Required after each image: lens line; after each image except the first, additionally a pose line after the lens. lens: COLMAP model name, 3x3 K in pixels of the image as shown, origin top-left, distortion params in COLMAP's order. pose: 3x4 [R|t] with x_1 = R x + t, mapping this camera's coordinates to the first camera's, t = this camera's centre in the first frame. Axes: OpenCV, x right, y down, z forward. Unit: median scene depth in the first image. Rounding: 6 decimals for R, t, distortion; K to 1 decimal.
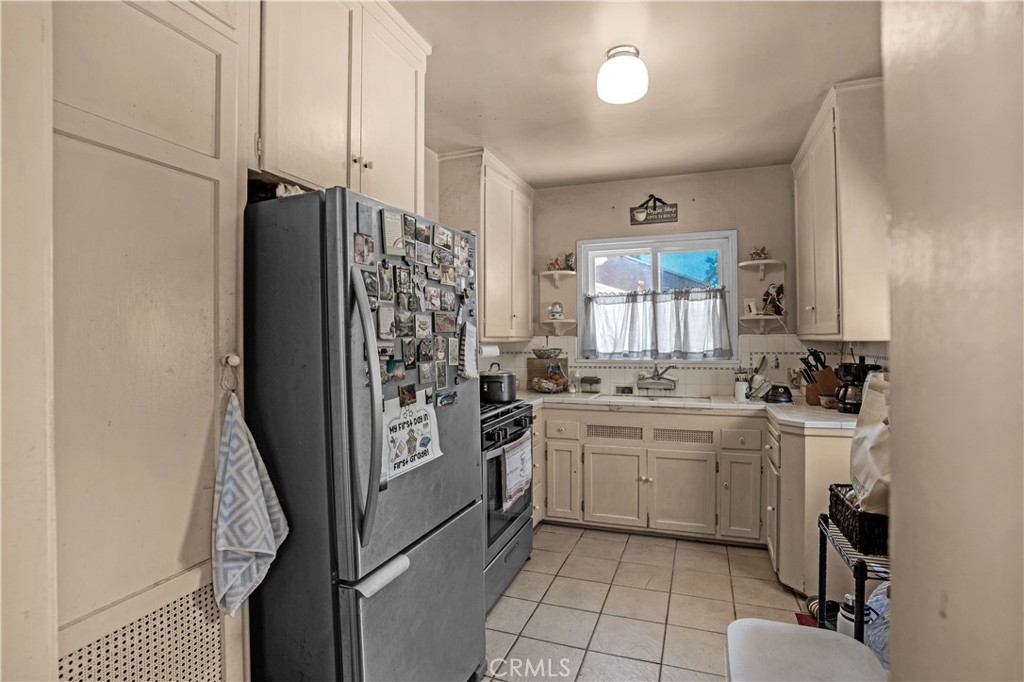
lens RADIAL K [[505.2, 0, 512.0], [0, 505.2, 341.0], [0, 0, 1]] dist [-0.088622, 0.039863]
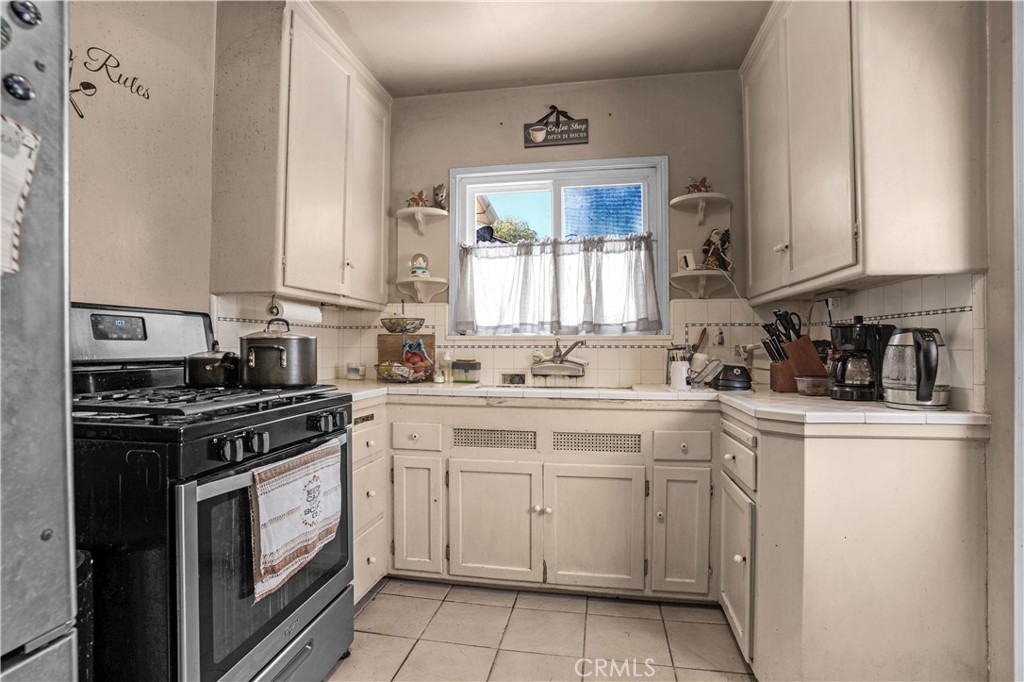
lens RADIAL K [[489.6, 0, 512.7], [0, 489.6, 345.6], [0, 0, 1]] dist [-0.085609, 0.035857]
pose [[0.983466, 0.009993, 0.180818, 0.108148], [-0.007672, 0.999879, -0.013527, 0.067020], [-0.180932, 0.011917, 0.983423, 0.359380]]
